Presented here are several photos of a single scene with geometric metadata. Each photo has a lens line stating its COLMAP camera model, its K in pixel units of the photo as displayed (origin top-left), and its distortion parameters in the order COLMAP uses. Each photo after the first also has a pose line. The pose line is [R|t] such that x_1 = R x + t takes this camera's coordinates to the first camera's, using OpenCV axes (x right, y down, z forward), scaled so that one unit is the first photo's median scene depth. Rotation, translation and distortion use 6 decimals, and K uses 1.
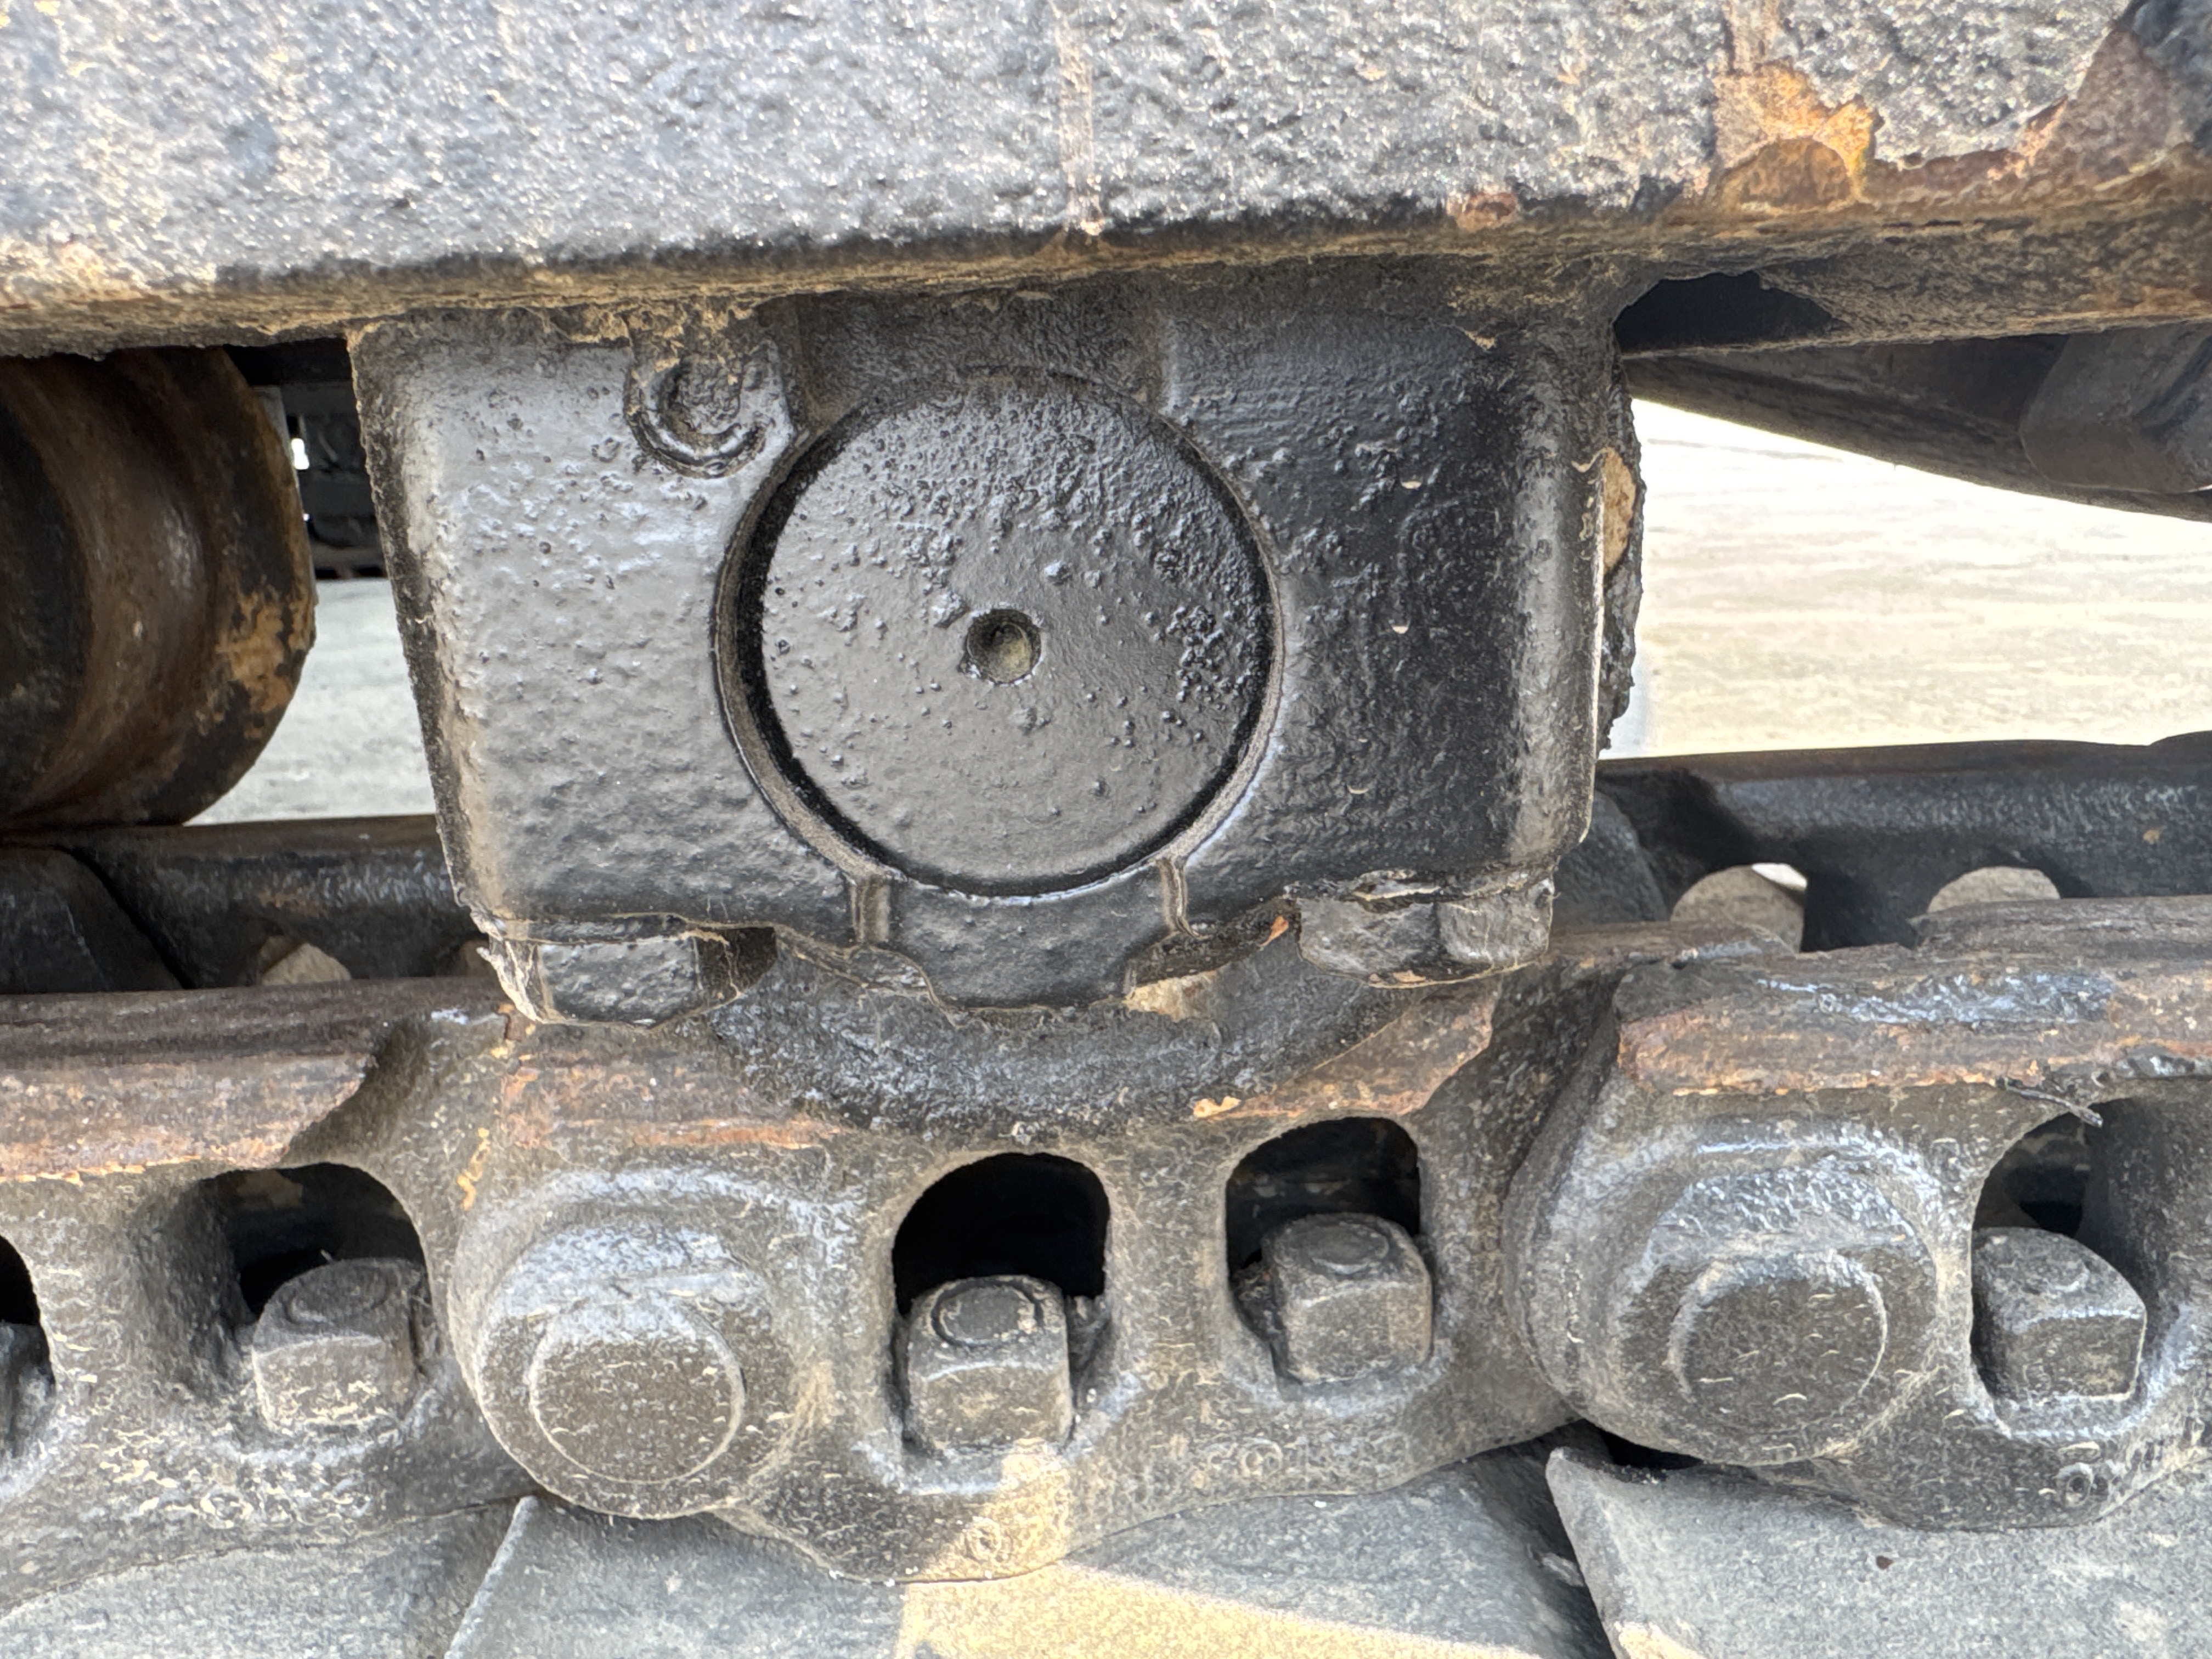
lens RADIAL K [[1563.6, 0, 1106.0], [0, 1563.6, 828.0], [0, 0, 1]] dist [-0.009507, -0.001757]
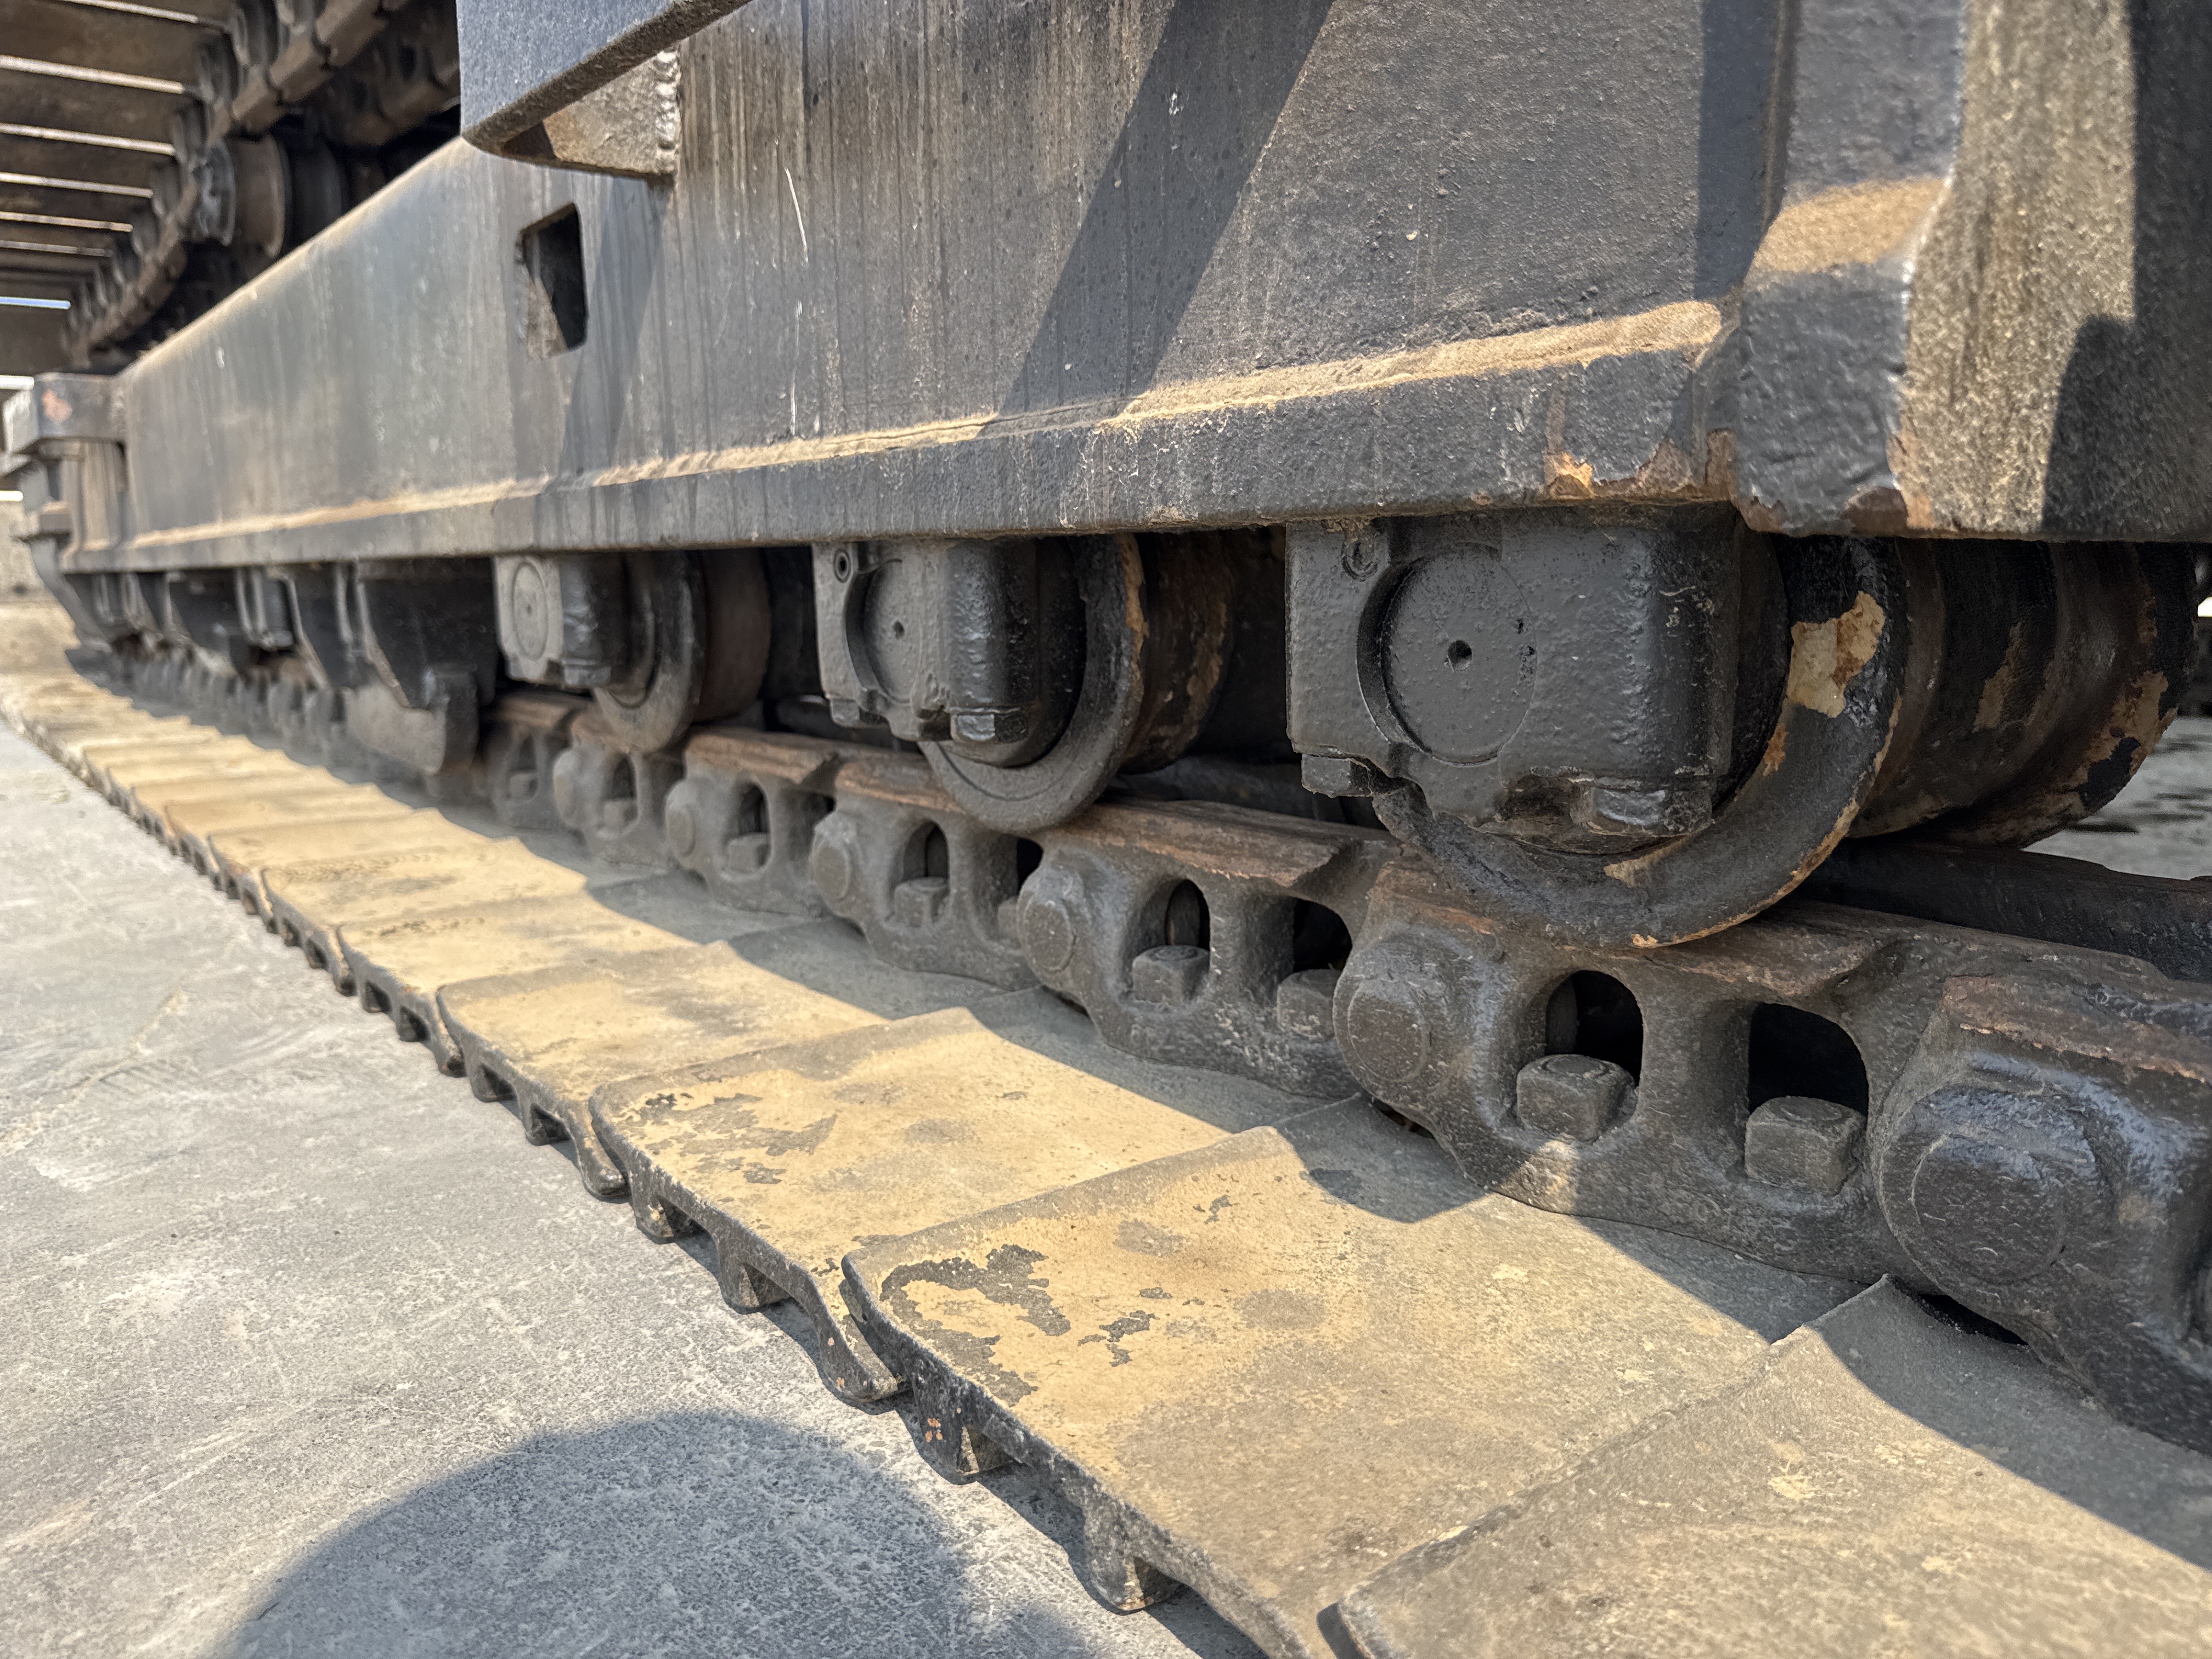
lens RADIAL K [[1563.6, 0, 1101.6], [0, 1563.6, 833.1], [0, 0, 1]] dist [-0.009507, -0.001757]
pose [[0.603262, 0.168597, -0.779519, 1.005655], [-0.228747, 0.972913, 0.033399, 0.129389], [0.764035, 0.158164, 0.625488, -0.589460]]
